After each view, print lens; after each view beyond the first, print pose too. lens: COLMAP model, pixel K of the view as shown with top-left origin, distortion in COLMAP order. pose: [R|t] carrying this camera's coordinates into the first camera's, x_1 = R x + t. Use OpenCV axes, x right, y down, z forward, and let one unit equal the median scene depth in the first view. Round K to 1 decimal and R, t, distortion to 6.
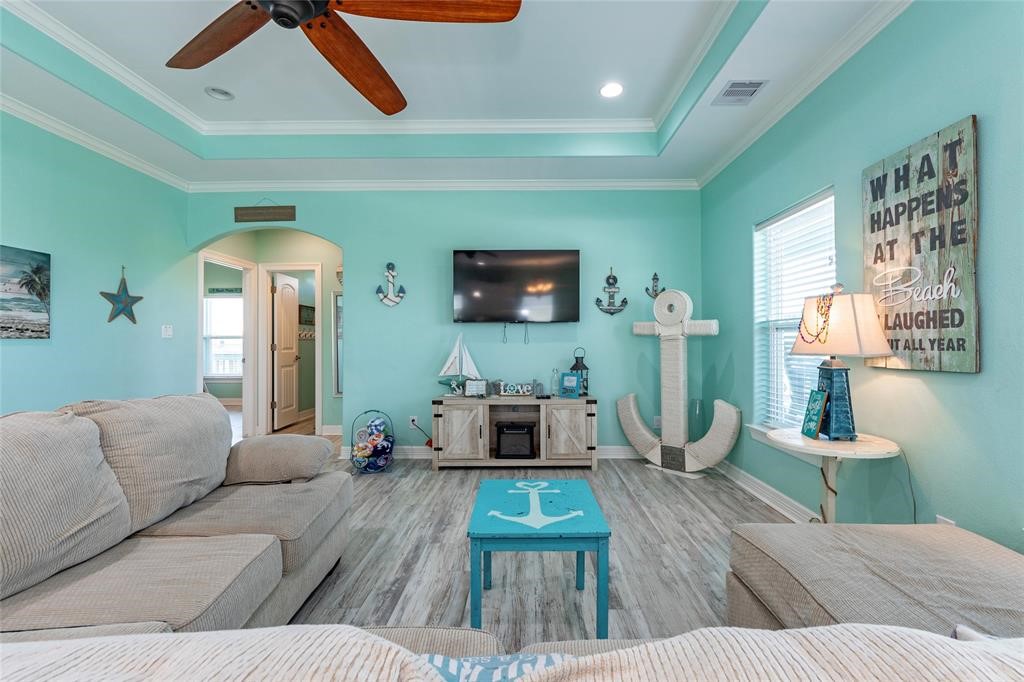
lens RADIAL K [[448.0, 0, 512.0], [0, 448.0, 341.0], [0, 0, 1]] dist [0.000741, 0.000107]
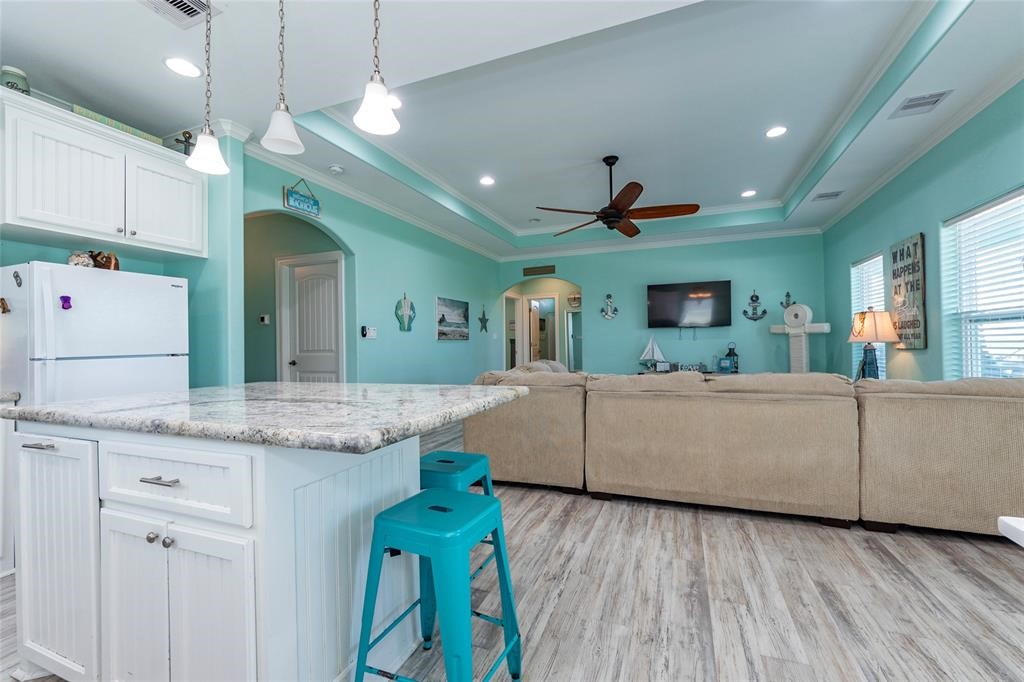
lens RADIAL K [[412.2, 0, 520.0], [0, 412.2, 341.6], [0, 0, 1]] dist [0.001153, 0.000046]
pose [[0.940672, -0.010817, -0.339144, -0.070198], [0.011056, 0.999938, -0.001228, 0.007496], [0.339136, -0.002594, 0.940734, -0.745120]]
